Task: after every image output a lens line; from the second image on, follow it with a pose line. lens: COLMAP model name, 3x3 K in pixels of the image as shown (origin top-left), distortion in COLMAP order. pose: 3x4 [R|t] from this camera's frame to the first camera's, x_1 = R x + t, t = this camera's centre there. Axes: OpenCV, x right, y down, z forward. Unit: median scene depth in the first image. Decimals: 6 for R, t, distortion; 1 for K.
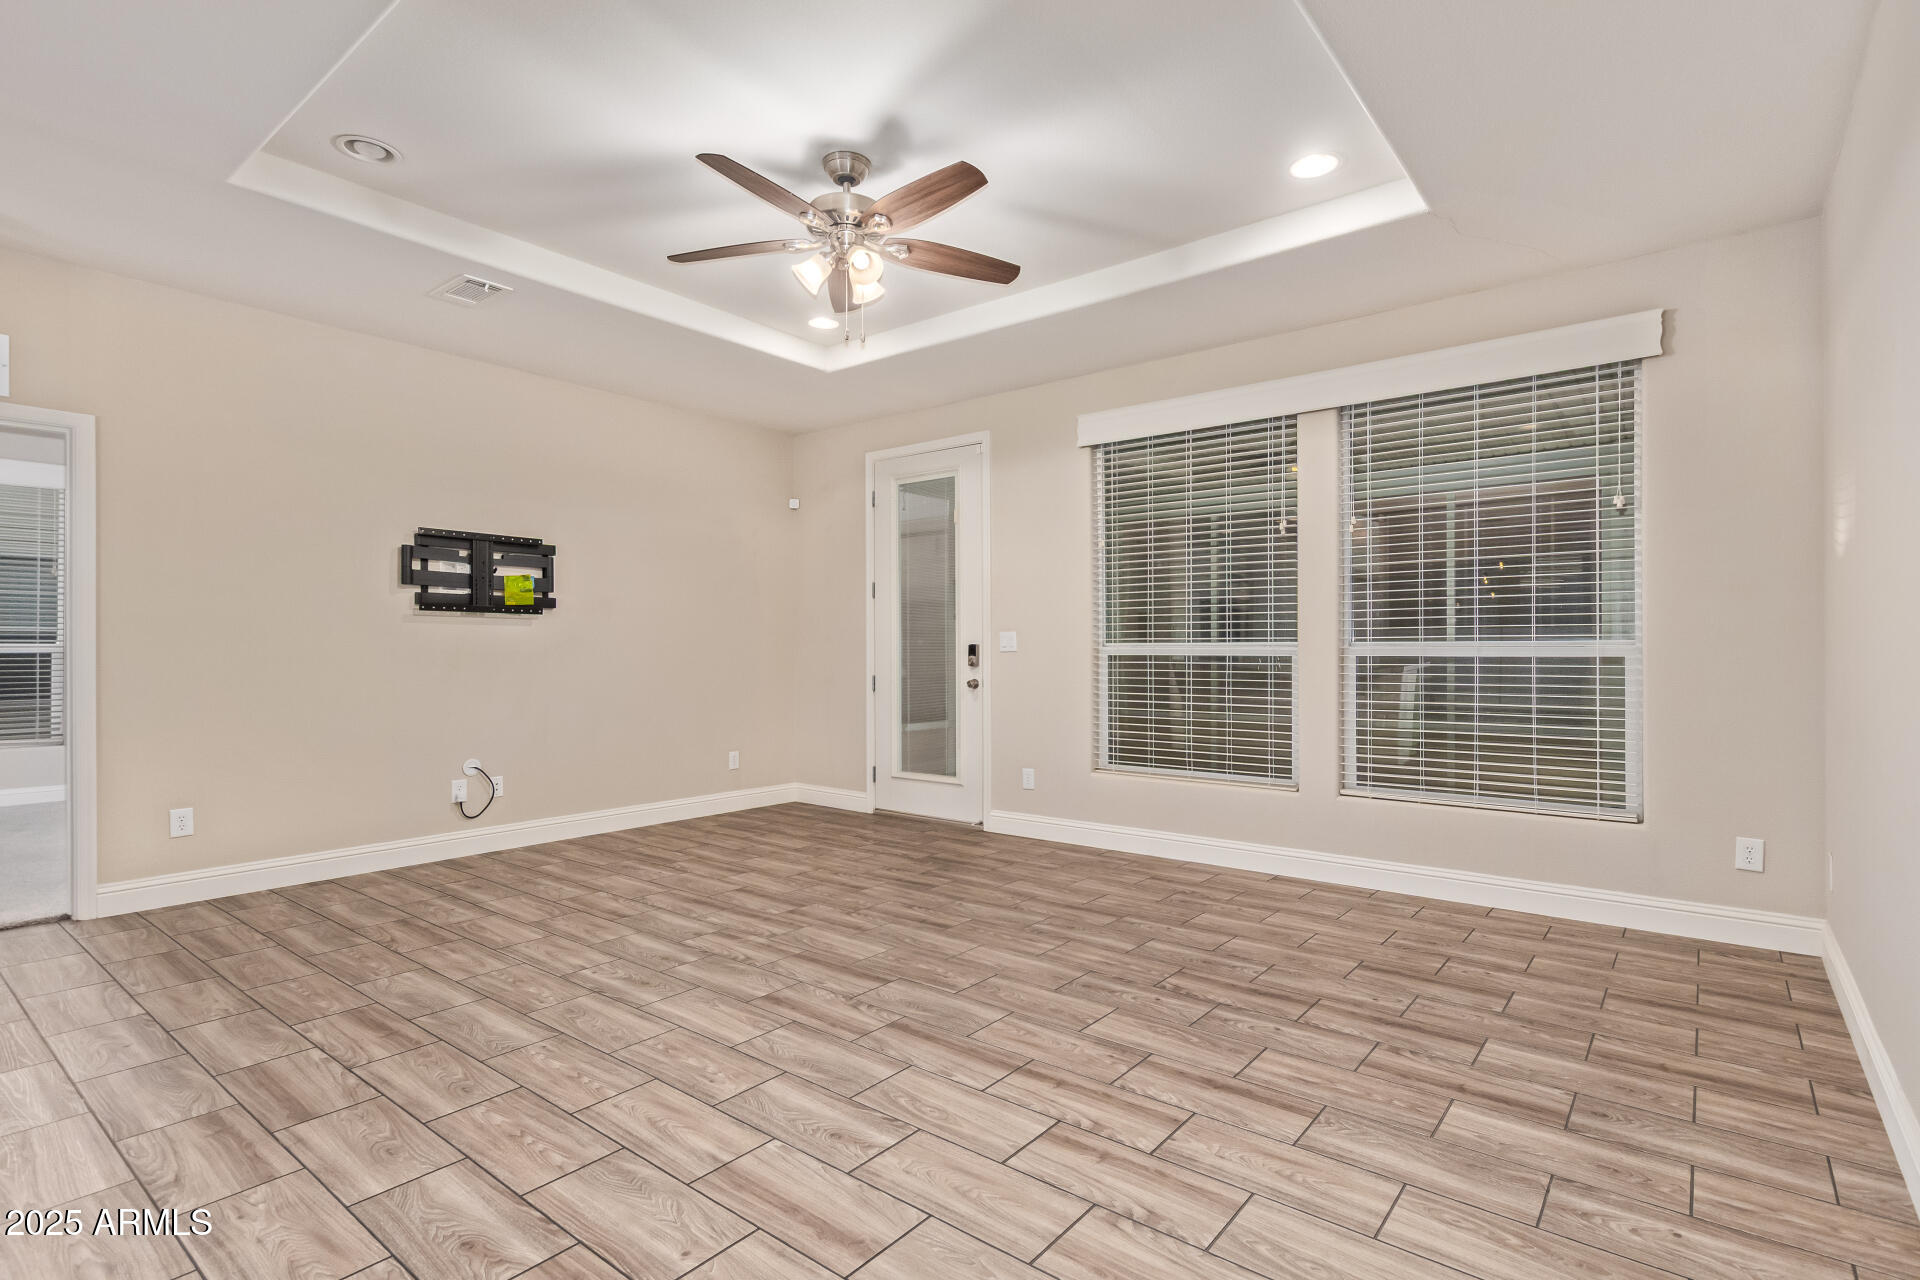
lens RADIAL K [[912.6, 0, 979.2], [0, 912.6, 654.1], [0, 0, 1]] dist [0.008774, -0.005578]
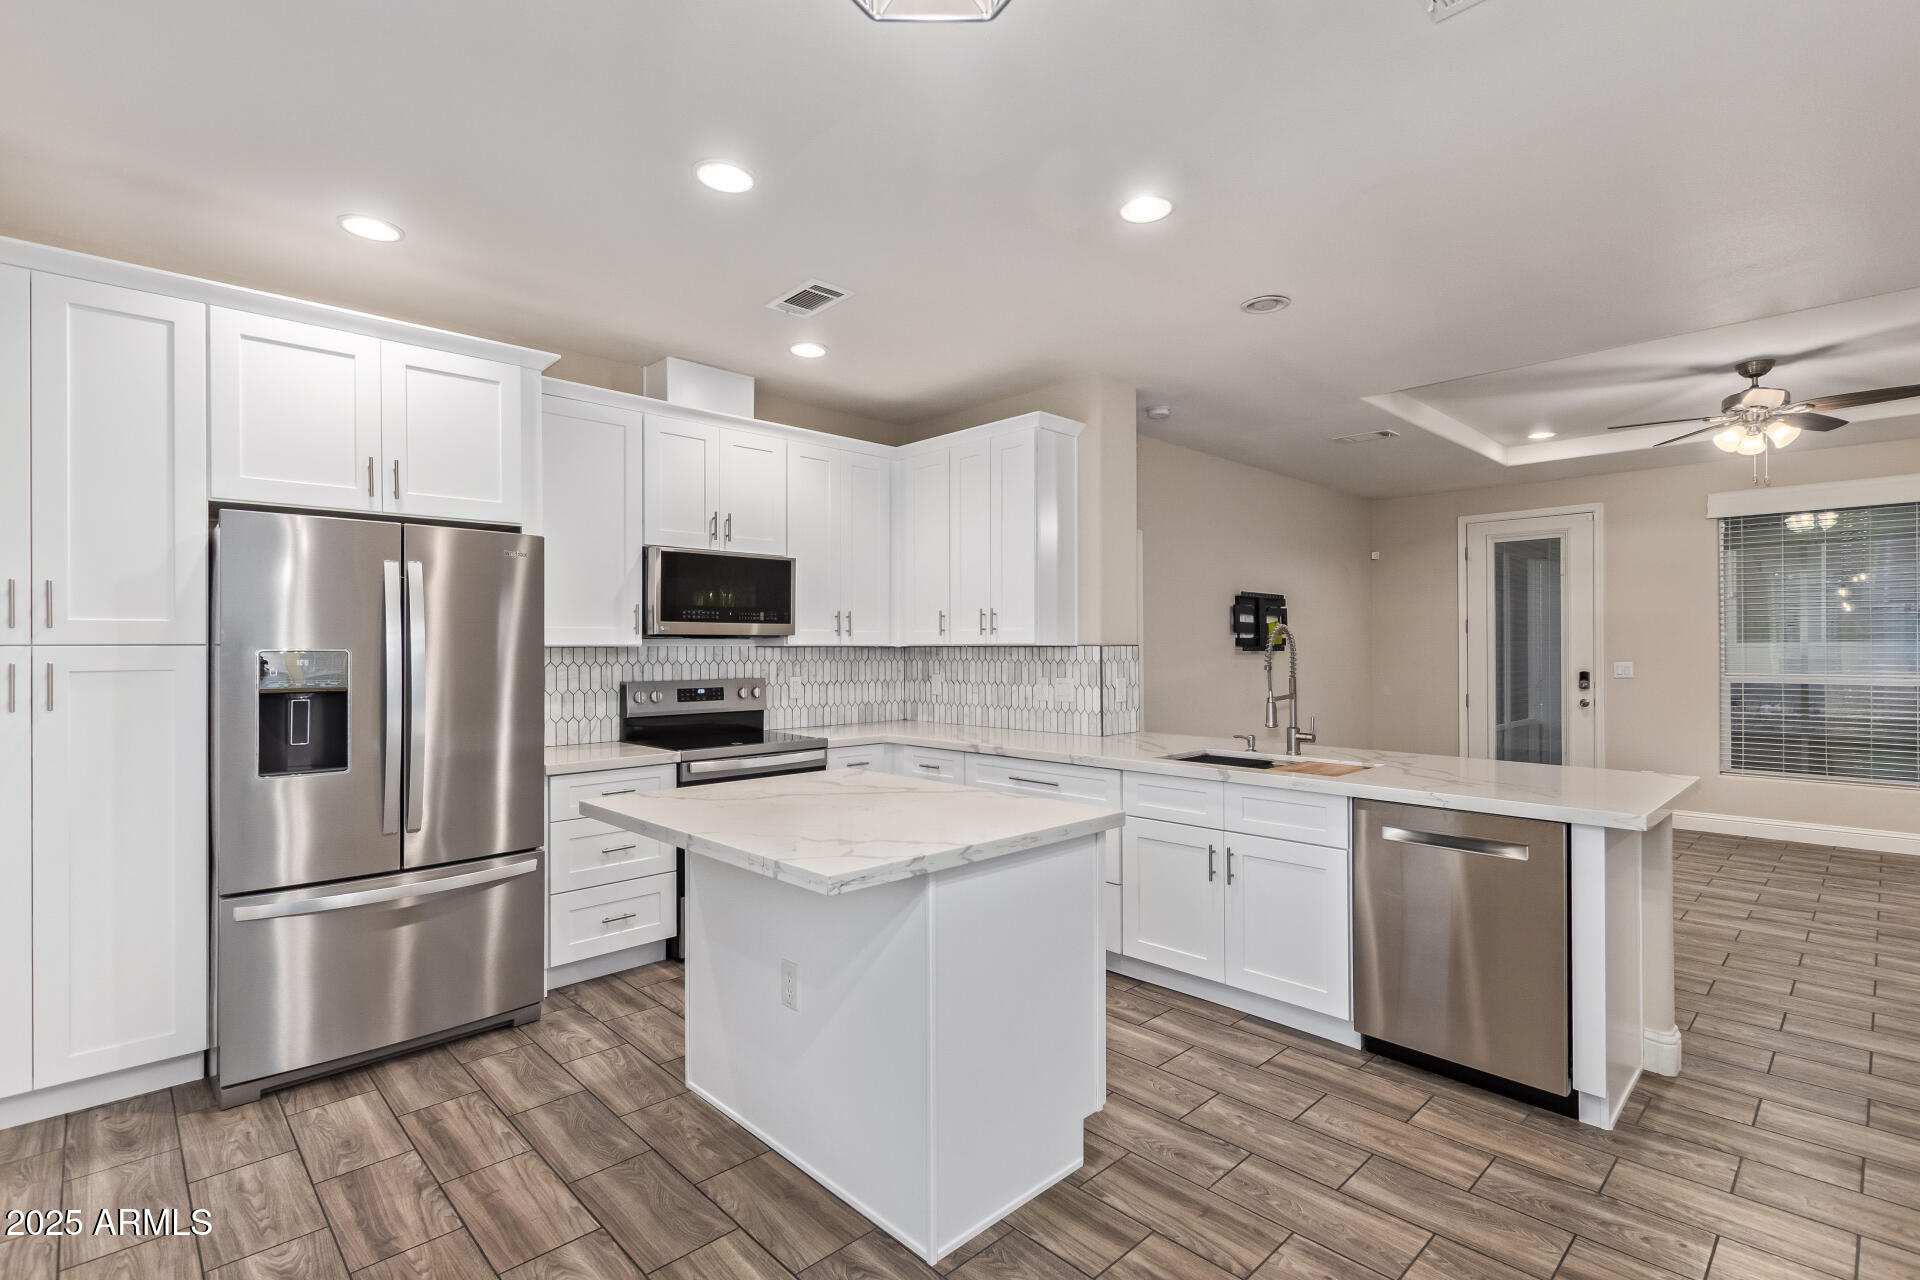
lens RADIAL K [[912.6, 0, 943.6], [0, 912.6, 649.6], [0, 0, 1]] dist [0.008774, -0.005578]
pose [[0.990208, -0.000068, -0.139600, -0.840170], [-0.000807, 0.999980, -0.006208, -0.039408], [0.139598, 0.006260, 0.990189, -0.435235]]
